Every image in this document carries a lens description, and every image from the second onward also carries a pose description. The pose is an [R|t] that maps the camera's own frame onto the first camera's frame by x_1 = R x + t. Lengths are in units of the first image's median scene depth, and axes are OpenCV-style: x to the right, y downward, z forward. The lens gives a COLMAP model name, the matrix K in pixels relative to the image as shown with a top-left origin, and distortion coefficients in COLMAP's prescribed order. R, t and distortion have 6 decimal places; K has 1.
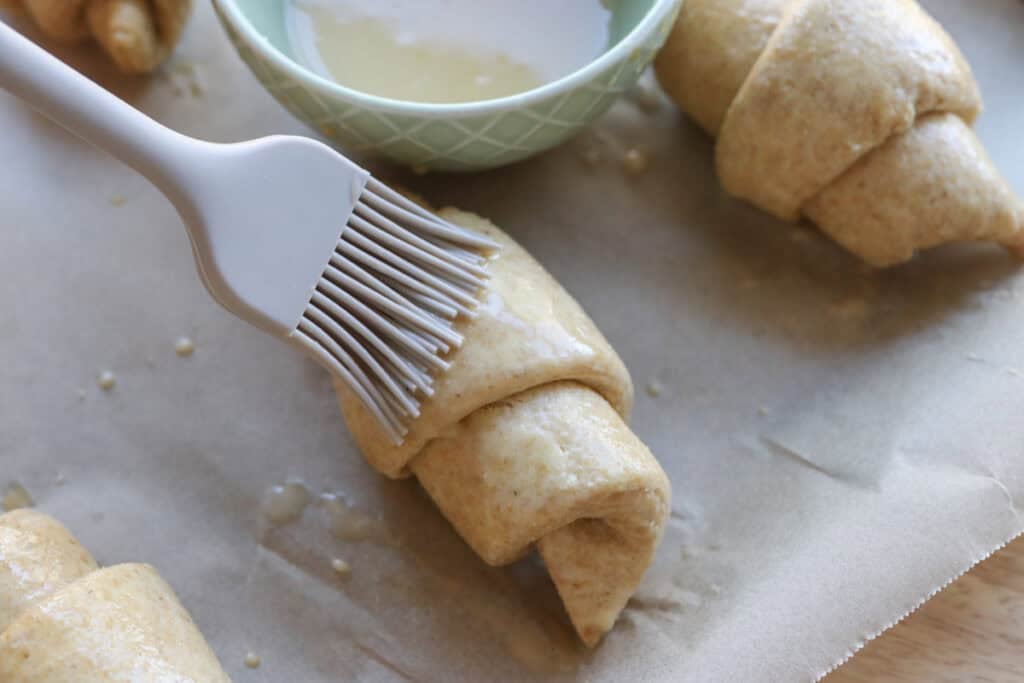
lens RADIAL K [[1847.1, 0, 512.0], [0, 1847.1, 341.5], [0, 0, 1]] dist [-0.006382, 0.033042]
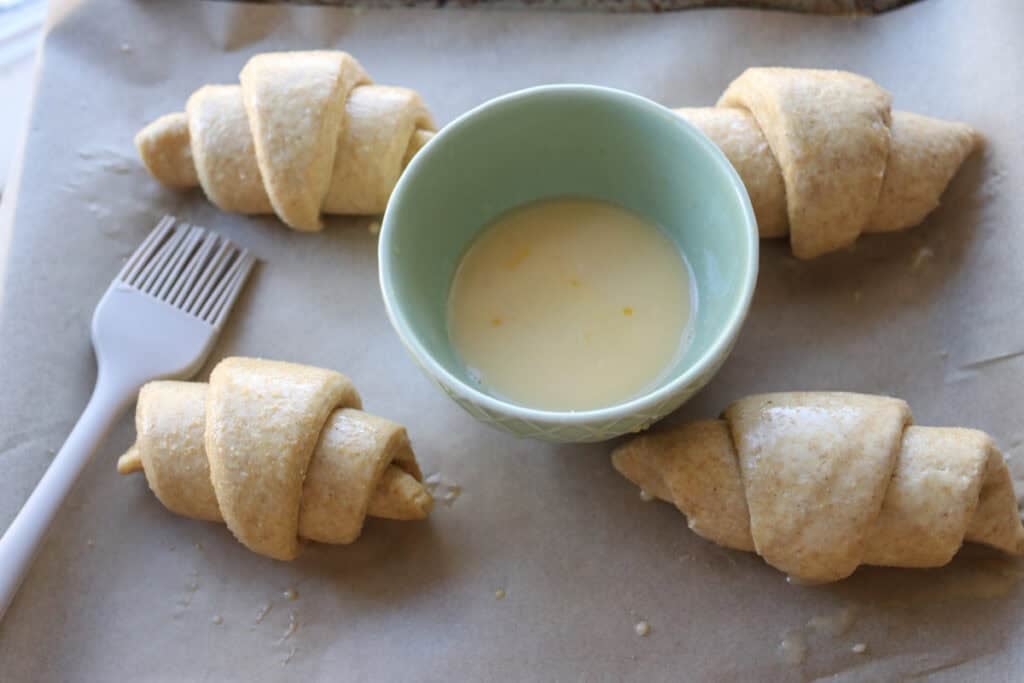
lens RADIAL K [[1847.1, 0, 512.0], [0, 1847.1, 341.5], [0, 0, 1]] dist [-0.006382, 0.033042]
pose [[0.650097, -0.697139, 0.302276, -0.513155], [0.676571, 0.712148, 0.187341, -0.469829], [-0.345868, 0.082721, 0.934630, -0.211765]]
